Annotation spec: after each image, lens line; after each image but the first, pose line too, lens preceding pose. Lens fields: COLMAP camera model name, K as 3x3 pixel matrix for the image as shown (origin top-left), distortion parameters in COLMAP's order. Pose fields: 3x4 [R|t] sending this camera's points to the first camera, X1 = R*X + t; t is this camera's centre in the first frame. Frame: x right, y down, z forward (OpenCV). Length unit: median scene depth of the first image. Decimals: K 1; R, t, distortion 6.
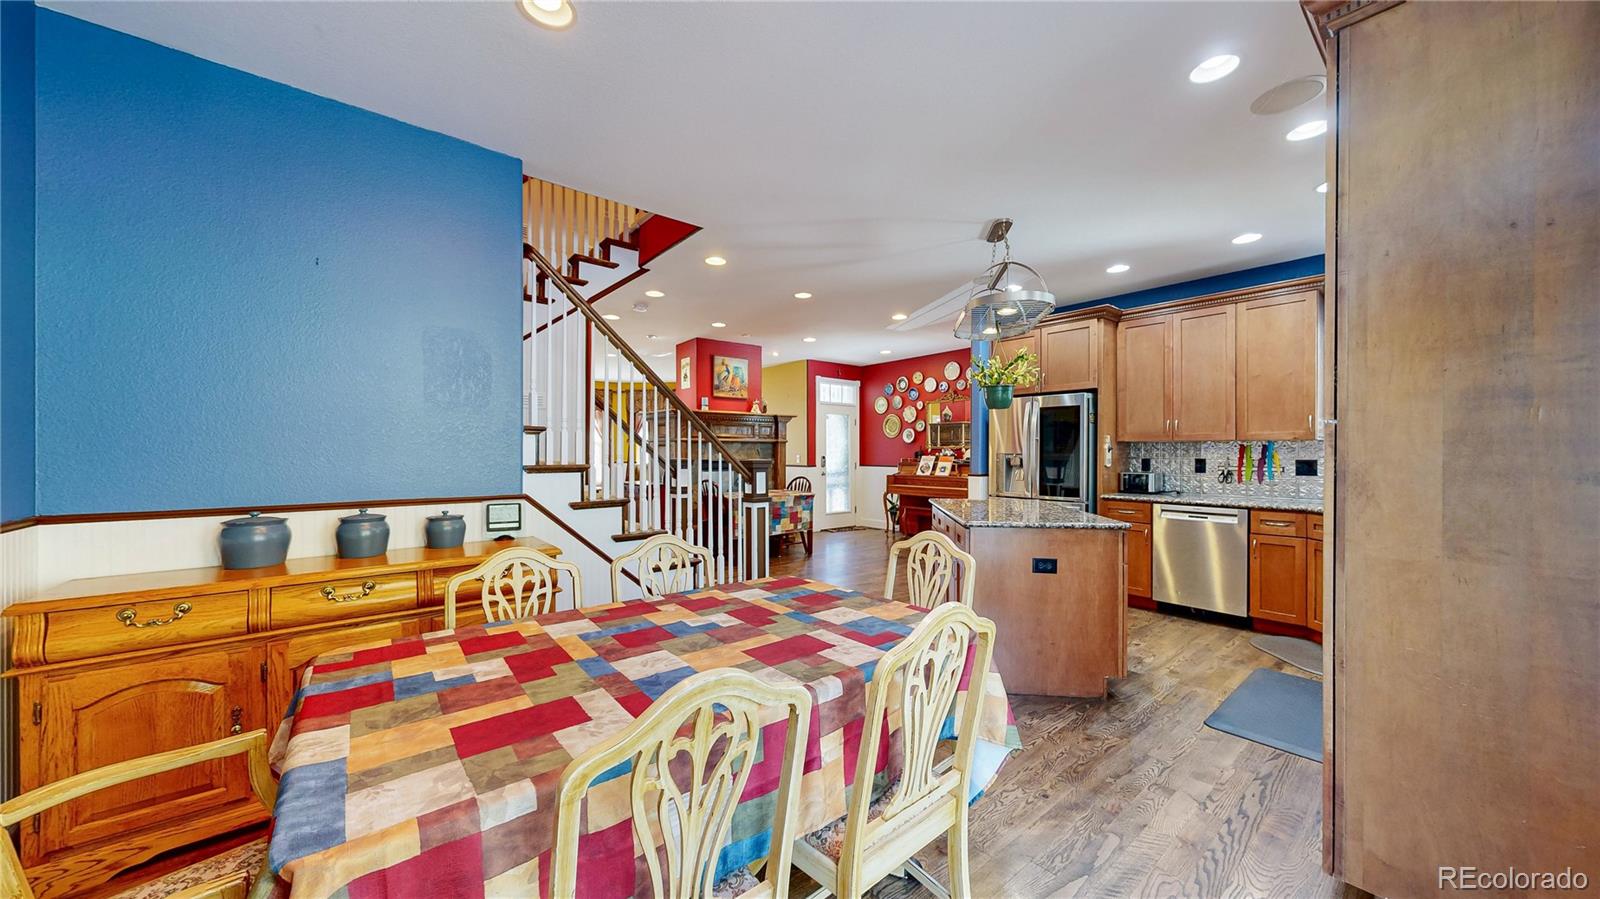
lens RADIAL K [[545.0, 0, 800.0], [0, 545.0, 449.5], [0, 0, 1]] dist [0.000701, -0.000088]
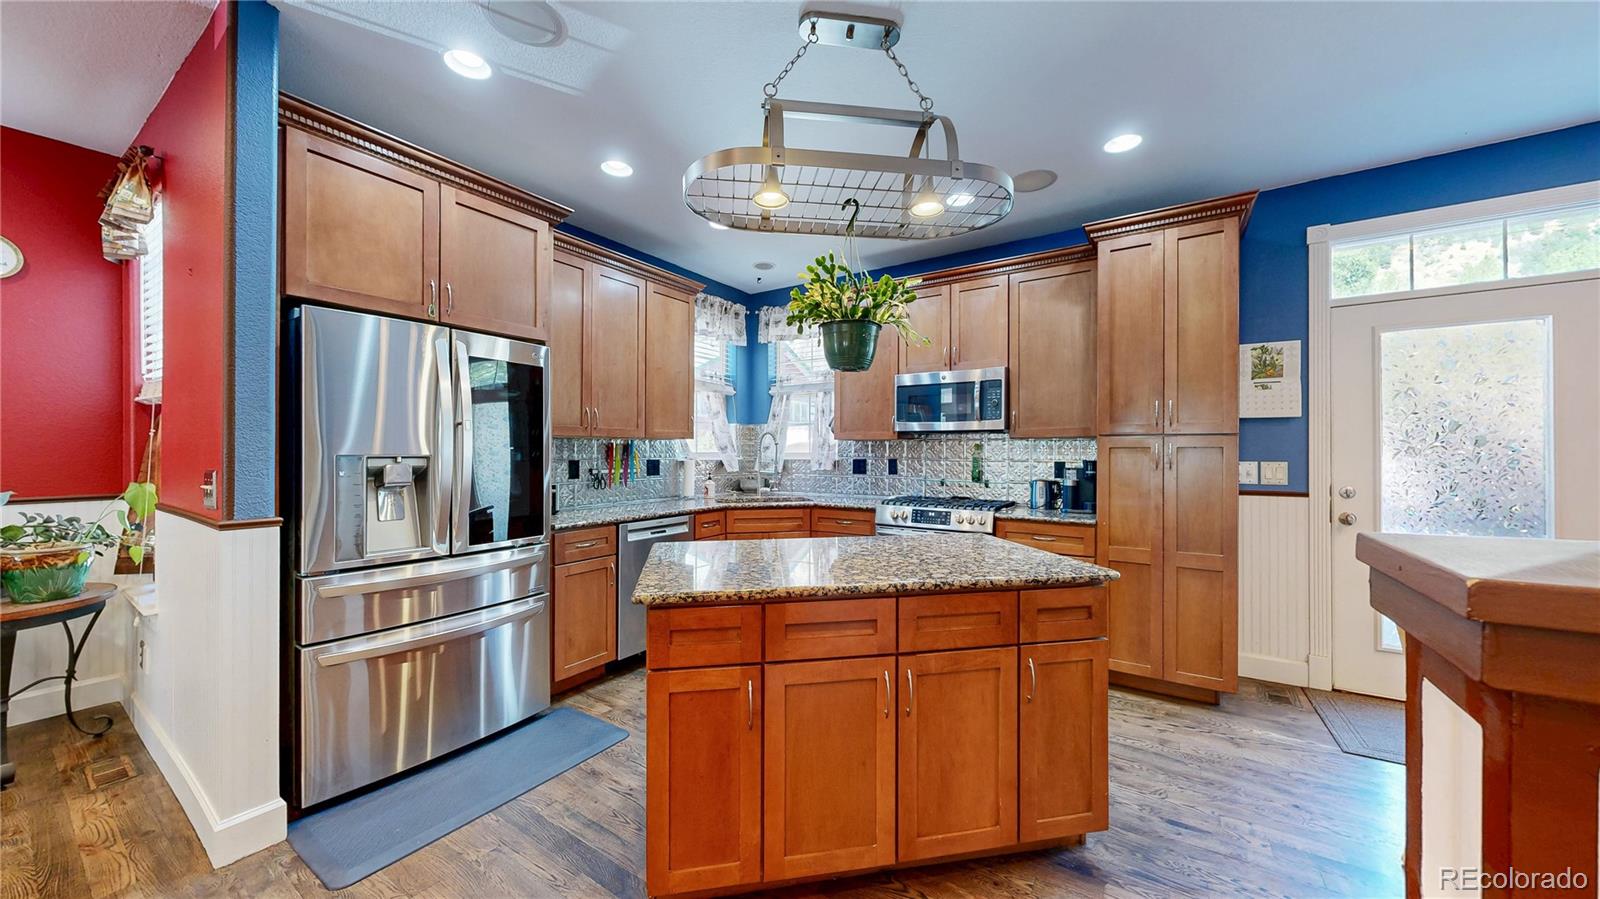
lens RADIAL K [[545.0, 0, 800.0], [0, 545.0, 449.5], [0, 0, 1]] dist [0.000701, -0.000088]
pose [[-0.293965, 0.007301, 0.955788, -0.109111], [-0.007587, 0.999921, -0.009972, 0.007744], [-0.955786, -0.010183, -0.293887, 1.041978]]
